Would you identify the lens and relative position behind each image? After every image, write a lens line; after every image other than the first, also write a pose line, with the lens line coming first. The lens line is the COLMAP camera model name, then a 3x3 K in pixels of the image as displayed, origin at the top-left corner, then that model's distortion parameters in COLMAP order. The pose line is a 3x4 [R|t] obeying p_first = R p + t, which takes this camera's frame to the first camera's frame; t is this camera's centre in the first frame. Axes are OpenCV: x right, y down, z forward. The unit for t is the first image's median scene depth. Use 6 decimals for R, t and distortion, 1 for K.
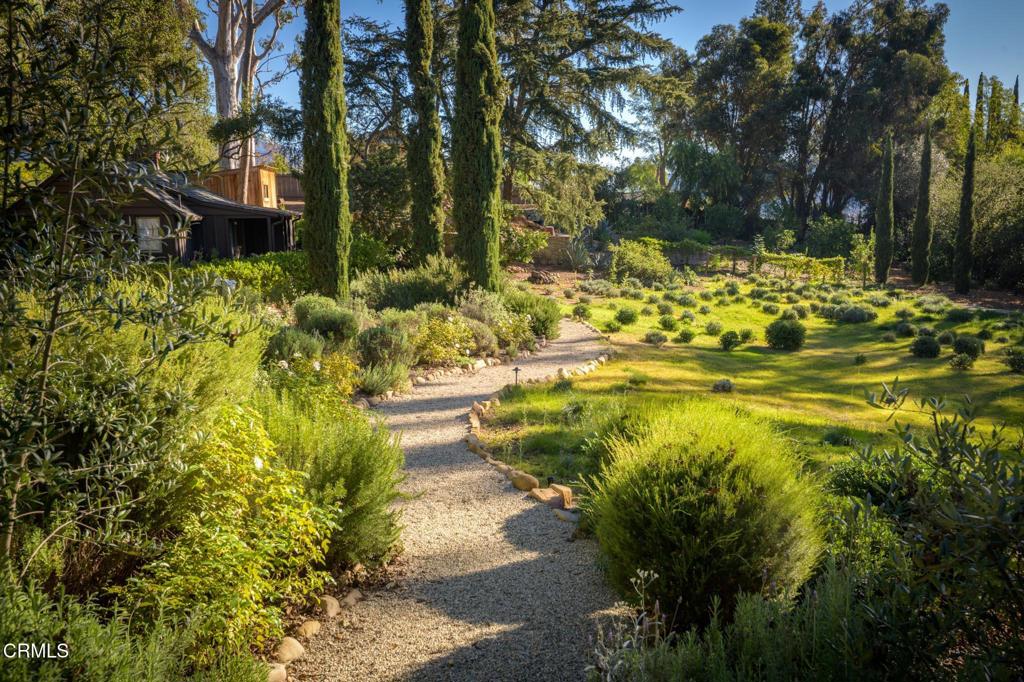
lens RADIAL K [[880.4, 0, 512.0], [0, 880.4, 341.0], [0, 0, 1]] dist [0.060012, -0.002349]
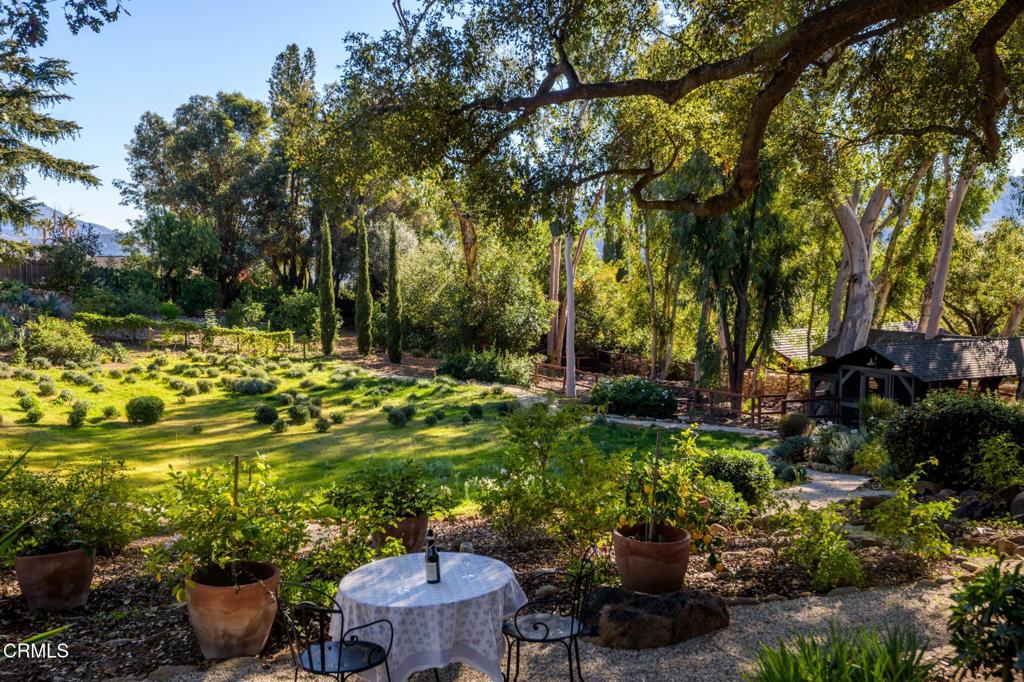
lens RADIAL K [[999.5, 0, 512.0], [0, 999.5, 341.0], [0, 0, 1]] dist [0.090307, -0.005180]
pose [[0.921115, -0.019726, 0.388791, 0.167746], [0.046975, 0.997050, -0.060706, 0.003521], [-0.386447, 0.074181, 0.919324, -0.227362]]
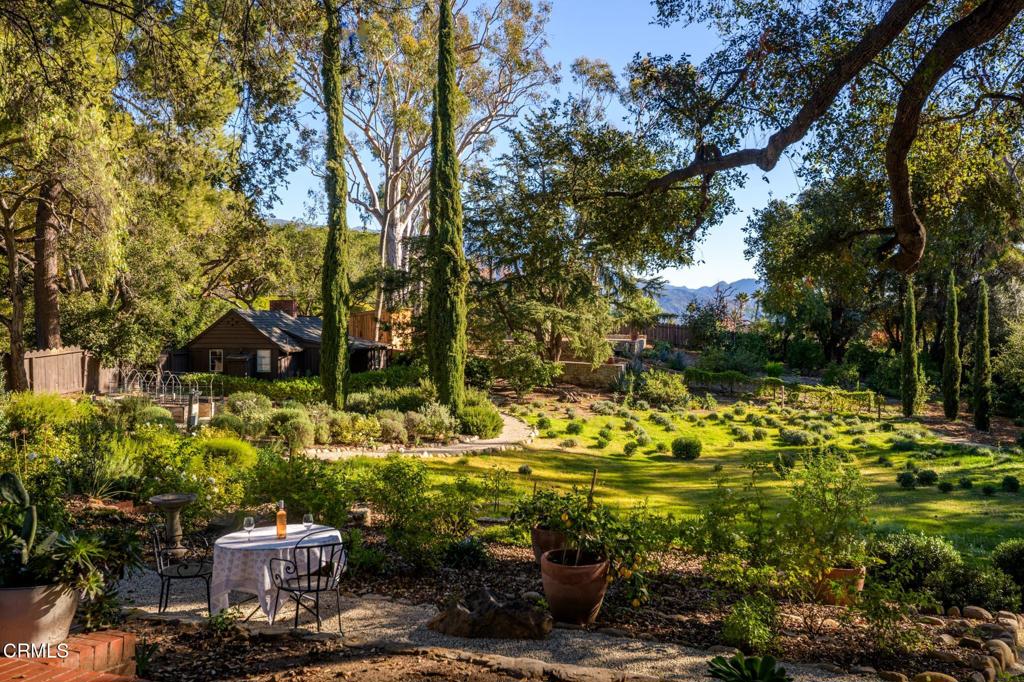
lens RADIAL K [[899.1, 0, 512.0], [0, 899.1, 341.0], [0, 0, 1]] dist [0.063357, -0.004738]
pose [[0.952177, 0.020469, -0.304860, 0.323976], [-0.059643, 0.991011, -0.119746, 0.007693], [0.299669, 0.132202, 0.944839, -0.253953]]
